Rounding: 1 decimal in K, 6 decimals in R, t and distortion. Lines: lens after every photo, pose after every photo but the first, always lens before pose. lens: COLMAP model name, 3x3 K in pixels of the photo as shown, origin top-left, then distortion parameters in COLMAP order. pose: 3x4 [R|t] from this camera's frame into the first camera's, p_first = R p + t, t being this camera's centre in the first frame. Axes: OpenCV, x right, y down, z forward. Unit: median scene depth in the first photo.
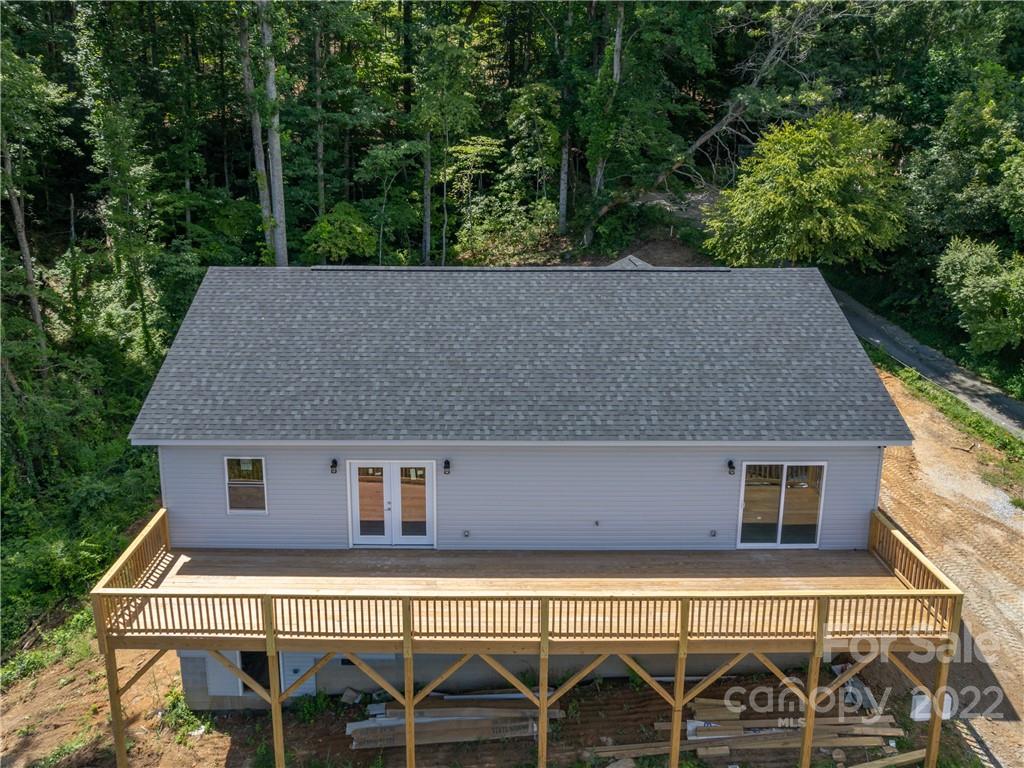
lens RADIAL K [[760.1, 0, 439.7], [0, 760.1, 388.6], [0, 0, 1]] dist [-0.041294, 0.014742]
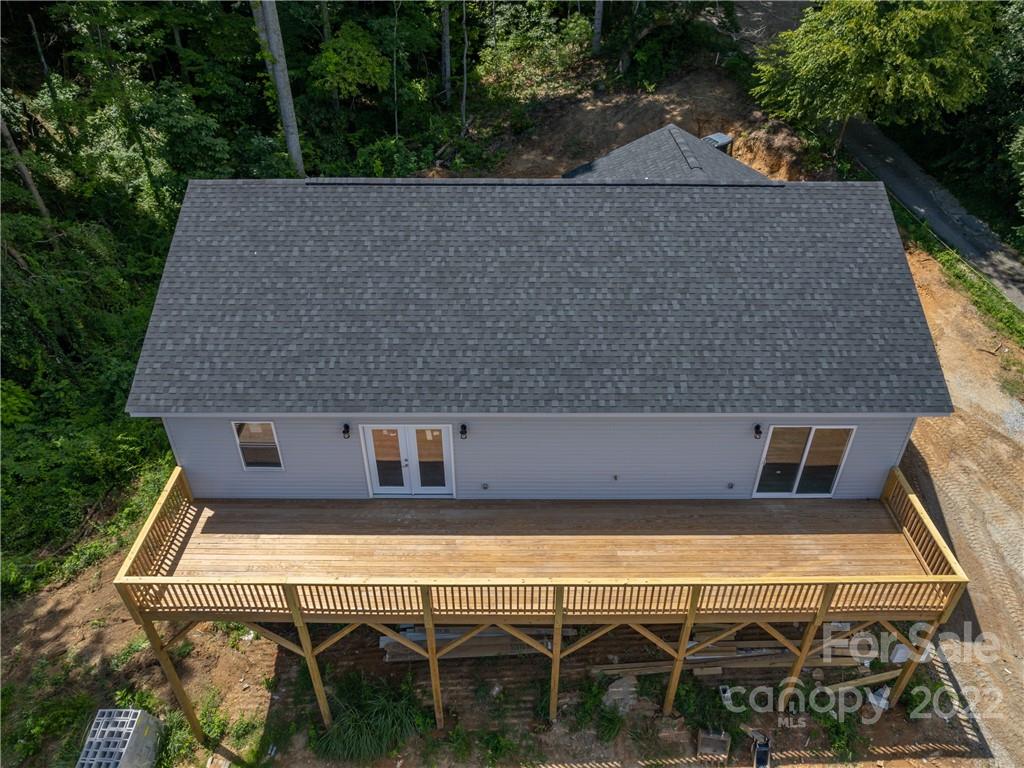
lens RADIAL K [[681.2, 0, 486.5], [0, 681.2, 420.1], [0, 0, 1]] dist [-0.042103, 0.014251]
pose [[0.999739, -0.019187, 0.012418, 0.025865], [0.012985, 0.923978, 0.382225, -0.220725], [-0.018808, -0.381964, 0.923986, 0.191969]]
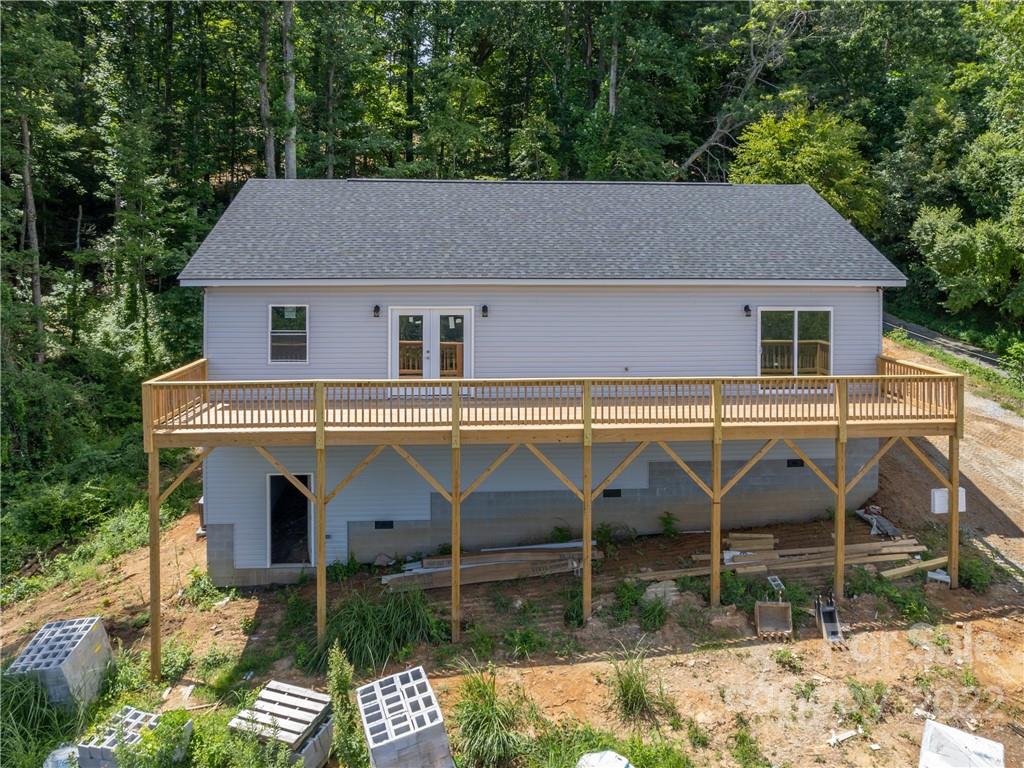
lens RADIAL K [[808.1, 0, 474.6], [0, 808.1, 430.8], [0, 0, 1]] dist [-0.037977, -0.005819]
pose [[0.997164, 0.007126, 0.074926, -0.080840], [0.006097, 0.984588, -0.174784, 0.426411], [-0.075016, 0.174745, 0.981752, -0.064989]]
